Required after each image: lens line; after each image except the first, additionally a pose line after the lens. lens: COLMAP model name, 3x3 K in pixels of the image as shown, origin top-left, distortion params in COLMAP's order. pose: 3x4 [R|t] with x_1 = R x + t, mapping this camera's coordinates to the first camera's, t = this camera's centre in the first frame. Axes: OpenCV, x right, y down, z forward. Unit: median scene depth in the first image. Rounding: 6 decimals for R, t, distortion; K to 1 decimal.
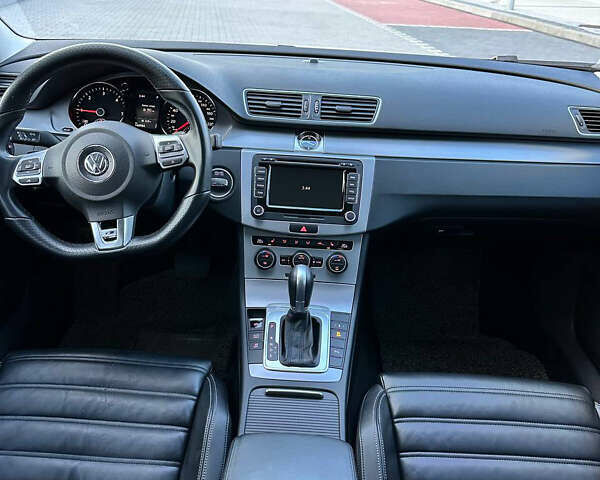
lens RADIAL K [[561.2, 0, 300.1], [0, 561.2, 249.7], [0, 0, 1]] dist [0.138067, -0.278501]
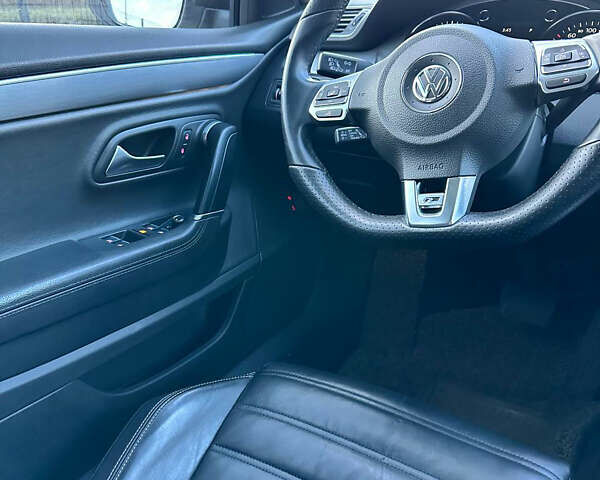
lens RADIAL K [[561.2, 0, 300.1], [0, 561.2, 249.7], [0, 0, 1]] dist [0.138067, -0.278501]
pose [[0.860033, 0.127981, -0.493927, -0.146224], [-0.176075, 0.983009, -0.051878, 0.073783], [0.478896, 0.131585, 0.867954, 0.403584]]
